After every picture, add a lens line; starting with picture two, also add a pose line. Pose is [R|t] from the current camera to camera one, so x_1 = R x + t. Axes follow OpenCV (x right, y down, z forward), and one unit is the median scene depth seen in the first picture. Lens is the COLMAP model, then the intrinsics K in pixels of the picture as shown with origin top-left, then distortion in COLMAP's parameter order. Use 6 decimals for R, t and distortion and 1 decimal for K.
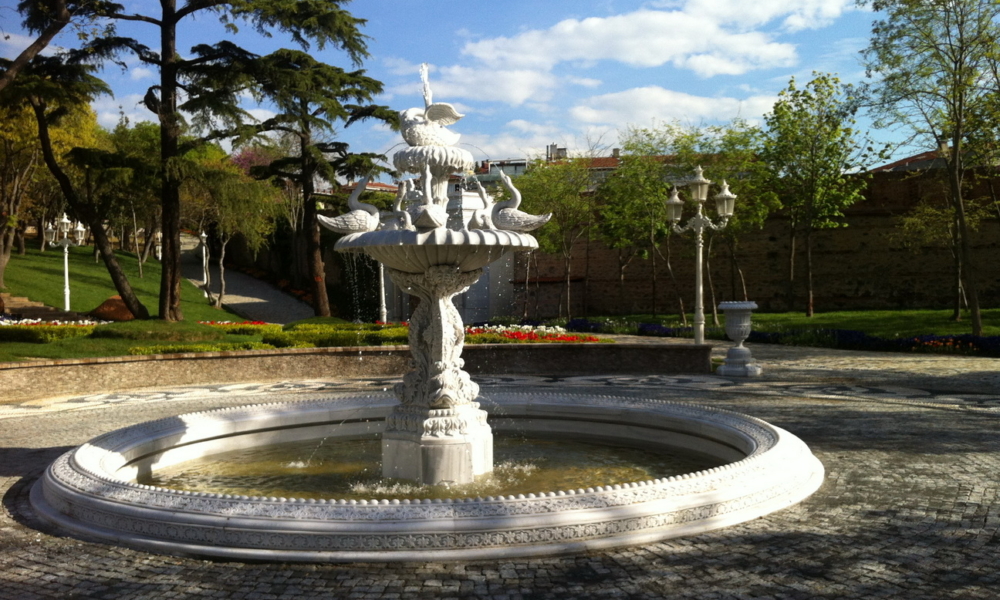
lens RADIAL K [[1007.7, 0, 556.8], [0, 1007.7, 303.5], [0, 0, 1]] dist [0.040301, -0.176357]
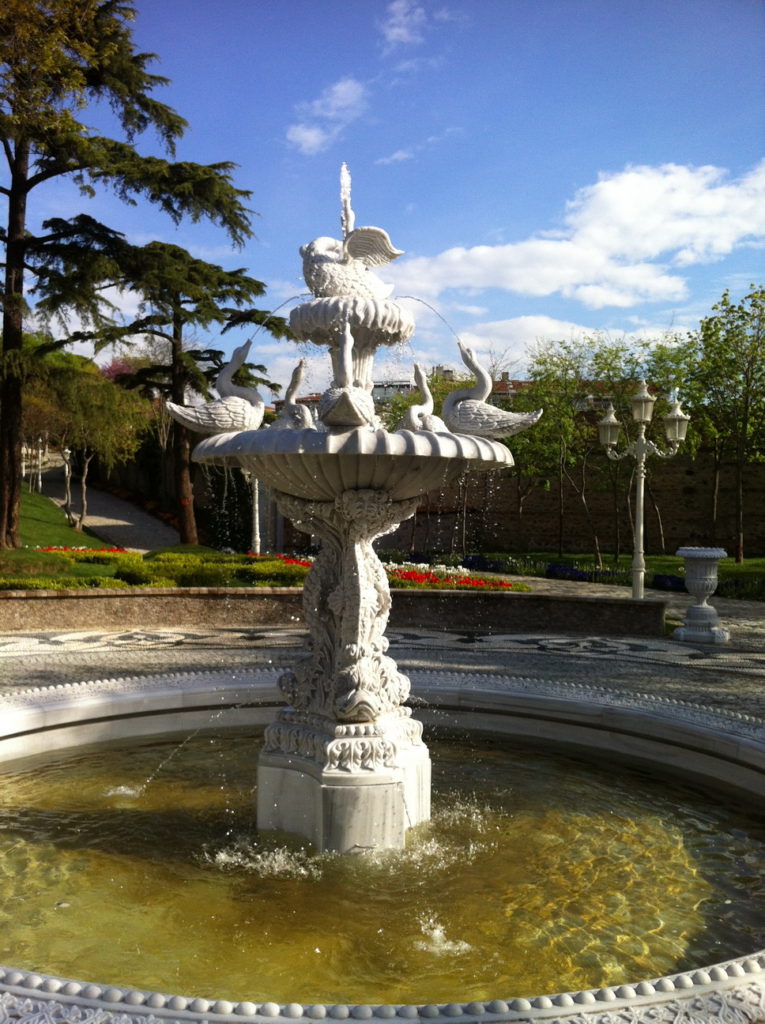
lens RADIAL K [[1036.4, 0, 351.4], [0, 1036.4, 538.4], [0, 0, 1]] dist [-0.135820, -0.013338]
pose [[0.996530, 0.032843, -0.076485, -0.036881], [-0.032380, 0.999449, 0.007295, -0.006305], [0.076682, -0.004793, 0.997044, 0.190635]]
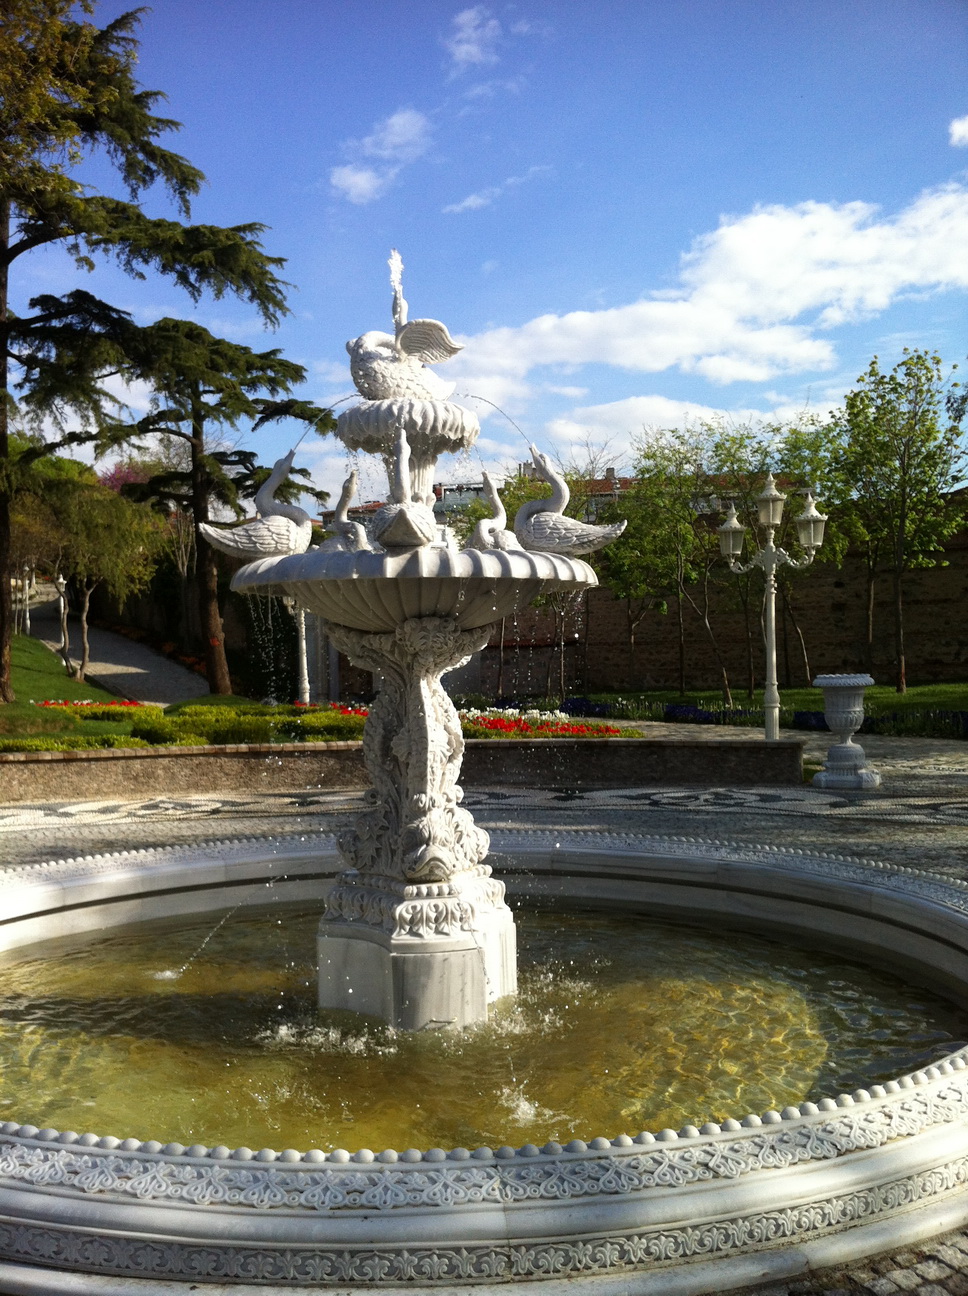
lens RADIAL K [[1308.2, 0, 487.3], [0, 1308.2, 660.0], [0, 0, 1]] dist [-0.089435, -0.019409]
pose [[0.999597, -0.000593, -0.028371, -0.031628], [0.000334, 0.999958, -0.009114, -0.004284], [0.028375, 0.009101, 0.999556, 0.153826]]
